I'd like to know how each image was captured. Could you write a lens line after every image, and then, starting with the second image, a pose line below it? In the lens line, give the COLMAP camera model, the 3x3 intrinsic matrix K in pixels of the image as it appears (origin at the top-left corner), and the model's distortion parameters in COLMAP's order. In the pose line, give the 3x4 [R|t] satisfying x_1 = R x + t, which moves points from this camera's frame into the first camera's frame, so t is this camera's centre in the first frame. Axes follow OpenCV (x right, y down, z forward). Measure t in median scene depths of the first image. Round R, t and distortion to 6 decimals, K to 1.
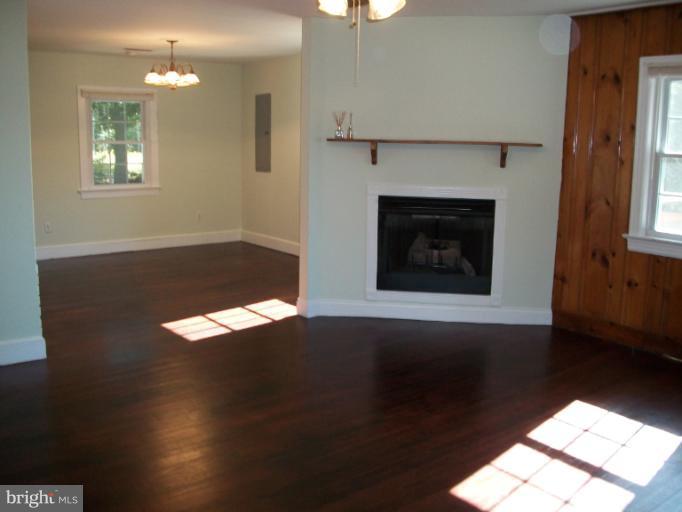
lens RADIAL K [[805.7, 0, 341.0], [0, 805.7, 256.0], [0, 0, 1]] dist [-0.012175, 0.000846]
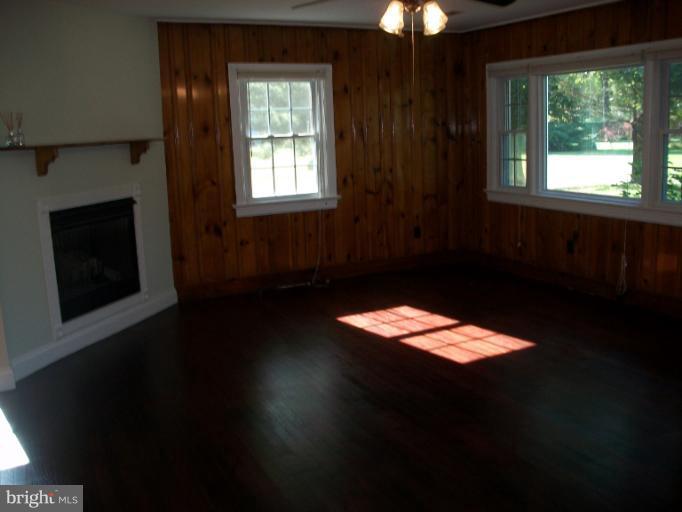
lens RADIAL K [[805.7, 0, 341.0], [0, 805.7, 256.0], [0, 0, 1]] dist [-0.012175, 0.000846]
pose [[0.088984, -0.184769, 0.978745, -0.659988], [0.206730, 0.964671, 0.163317, -0.091686], [-0.974343, 0.187803, 0.124038, 0.533114]]
